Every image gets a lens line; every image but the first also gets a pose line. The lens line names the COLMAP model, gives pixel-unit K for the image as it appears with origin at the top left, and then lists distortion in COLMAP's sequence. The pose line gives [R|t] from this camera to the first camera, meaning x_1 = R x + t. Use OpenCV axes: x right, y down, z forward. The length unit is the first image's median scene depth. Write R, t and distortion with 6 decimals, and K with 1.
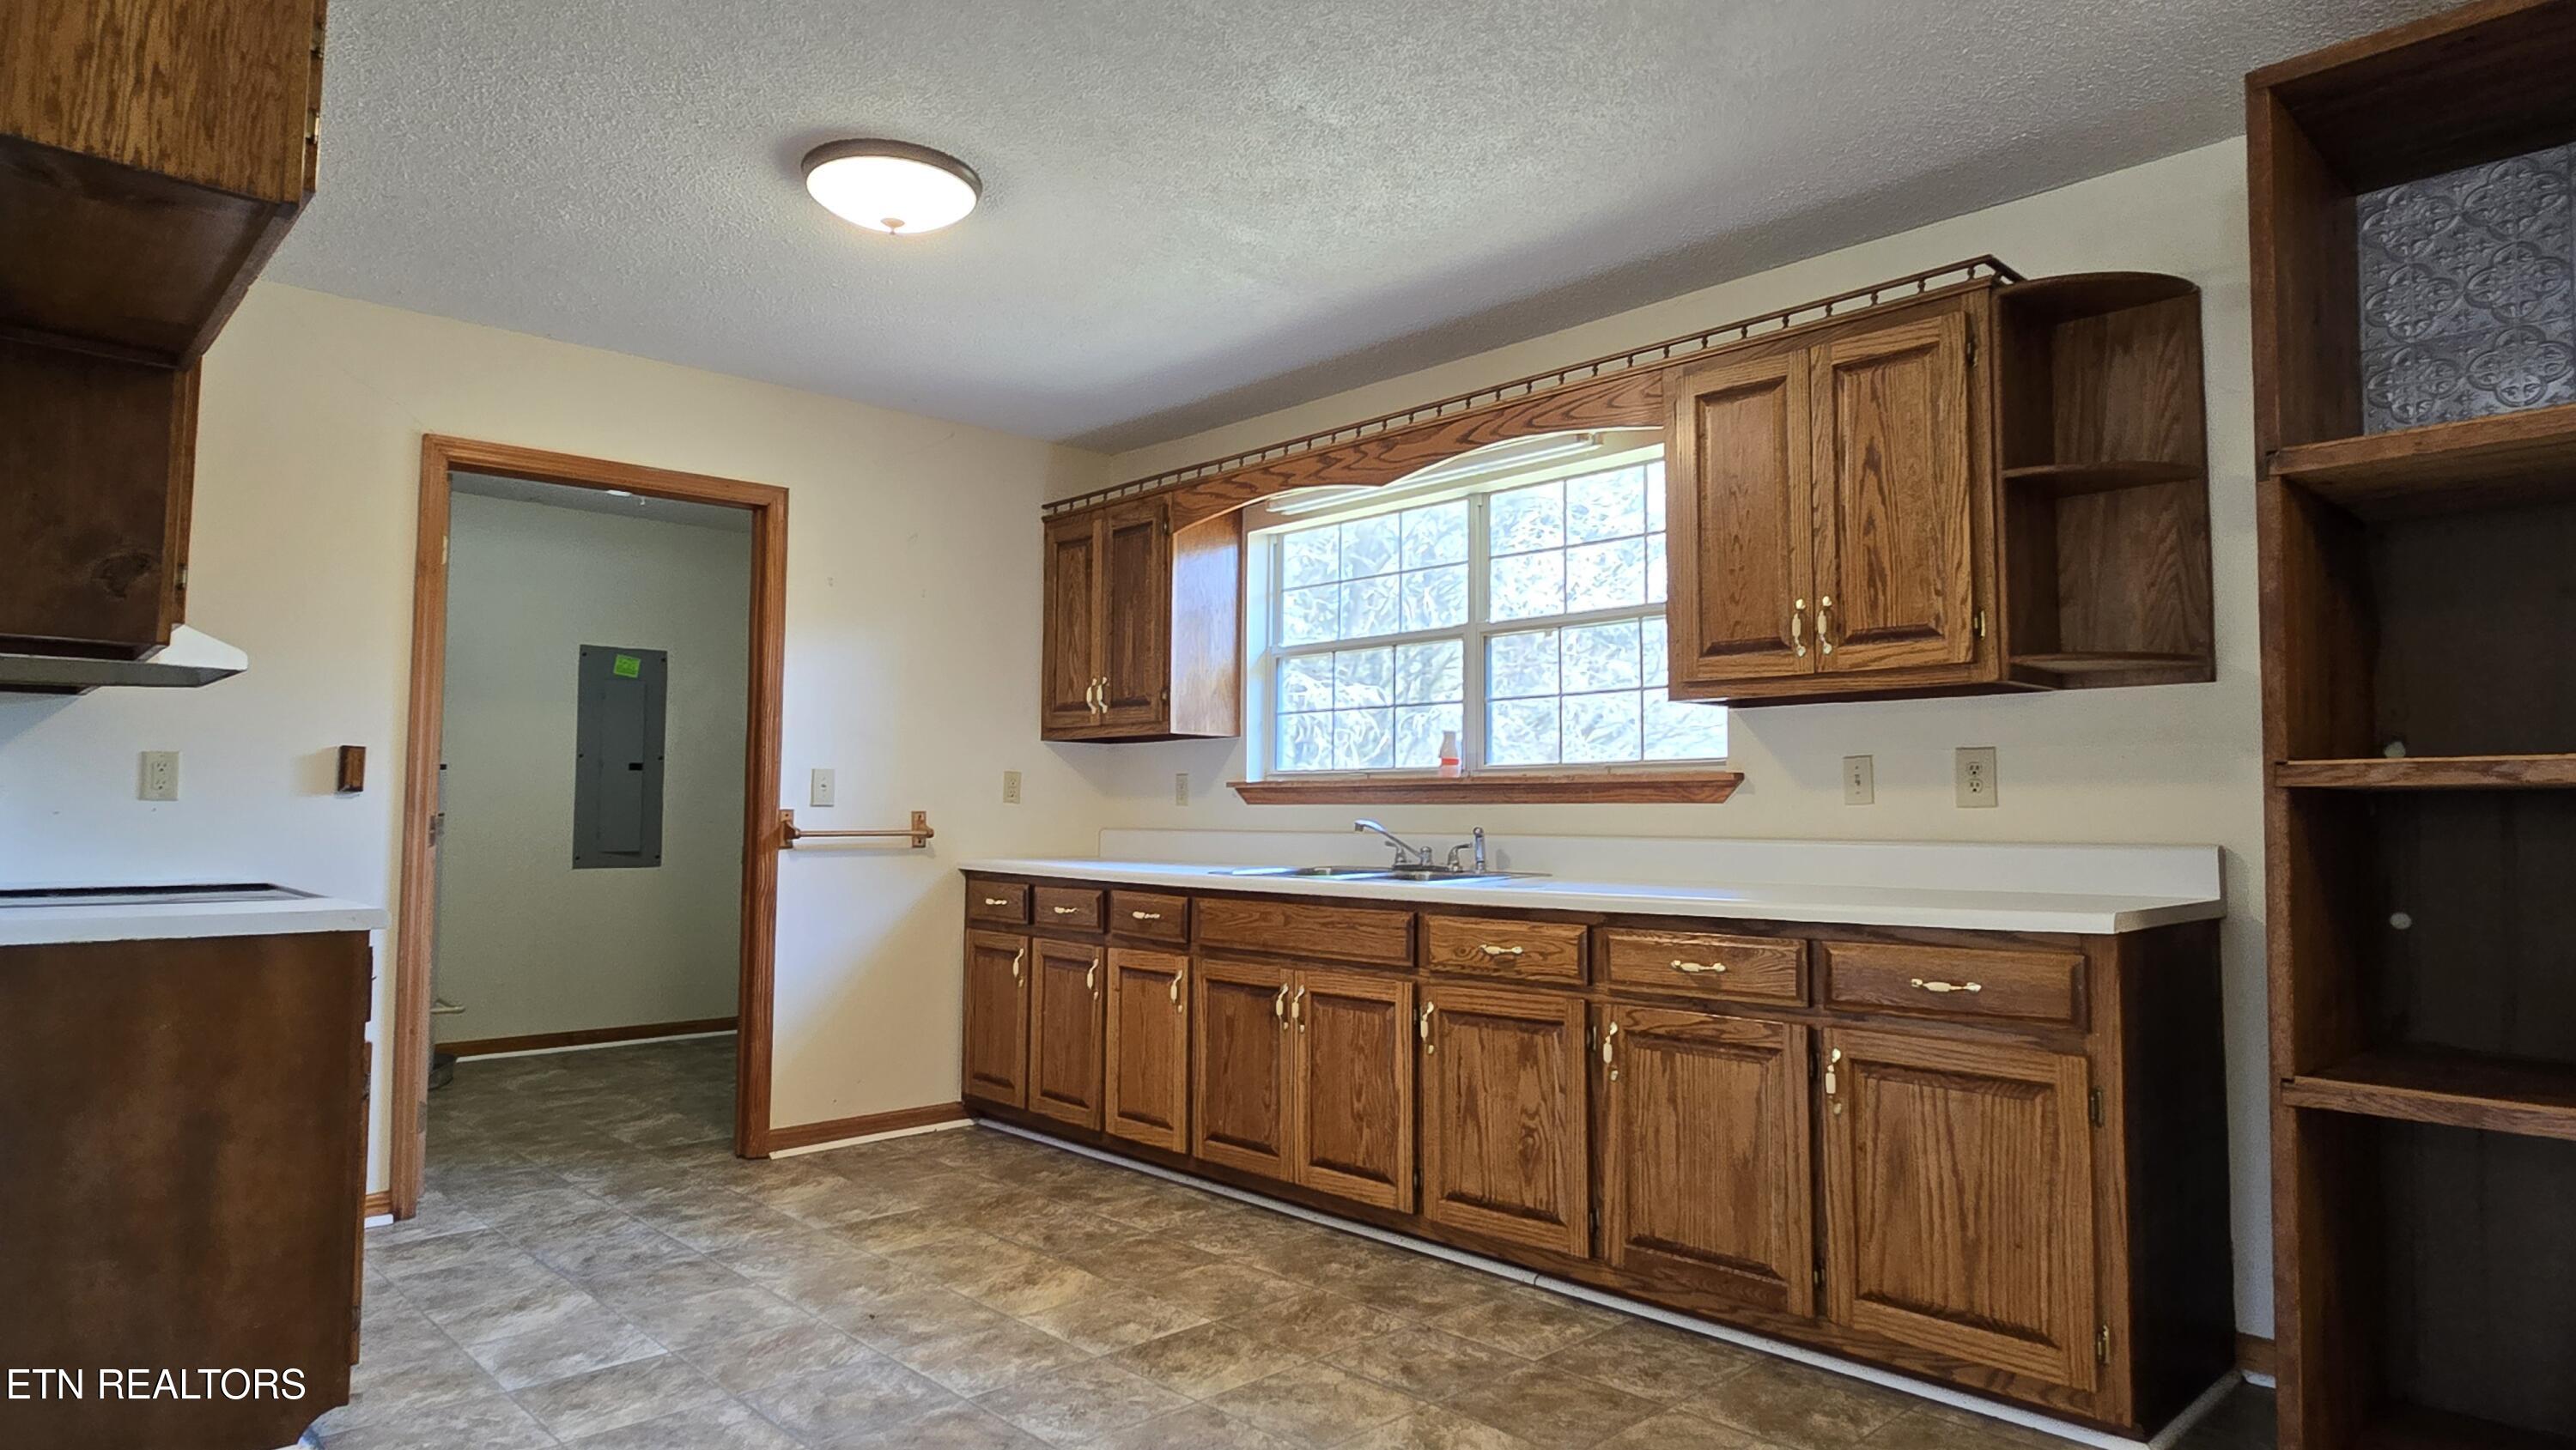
lens RADIAL K [[1475.8, 0, 1278.3], [0, 1475.8, 726.0], [0, 0, 1]] dist [-0.002236, 0.001593]
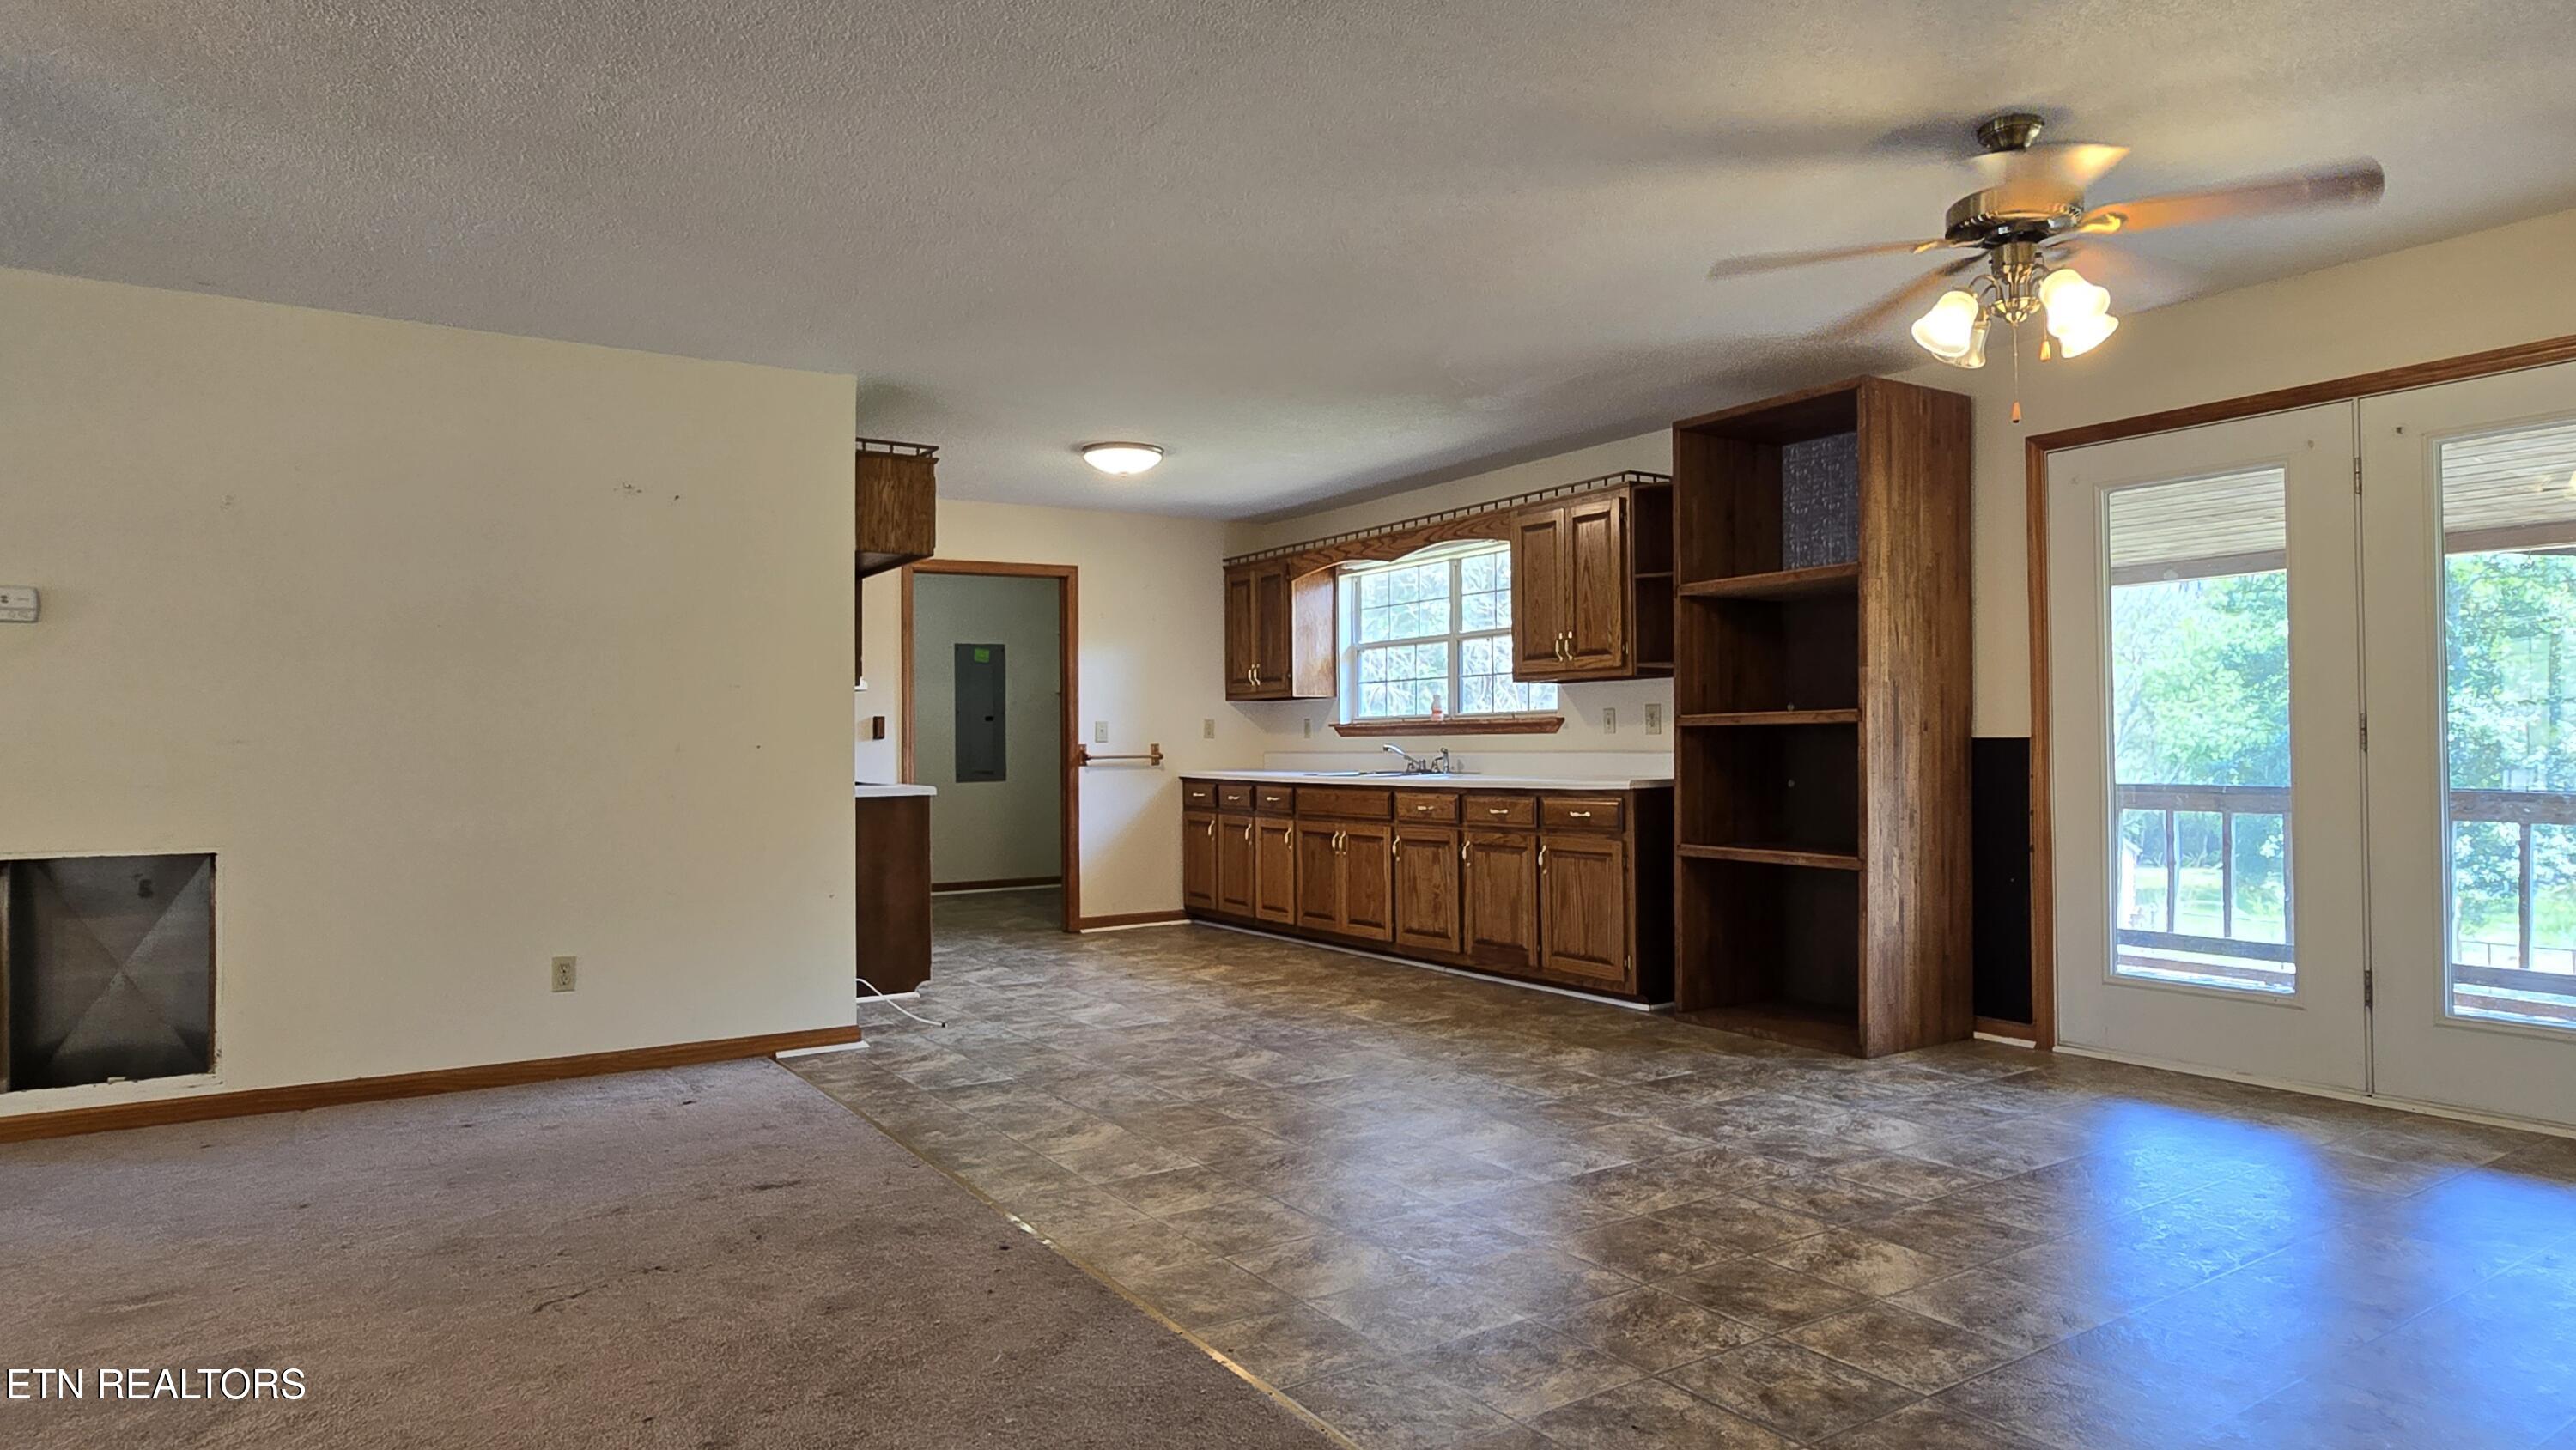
lens RADIAL K [[1475.8, 0, 1268.1], [0, 1475.8, 725.4], [0, 0, 1]] dist [-0.002236, 0.001593]
pose [[0.981948, -0.017386, -0.188349, 0.265060], [0.026443, 0.998606, 0.045676, -0.049174], [0.187293, -0.049832, 0.981039, -0.839348]]
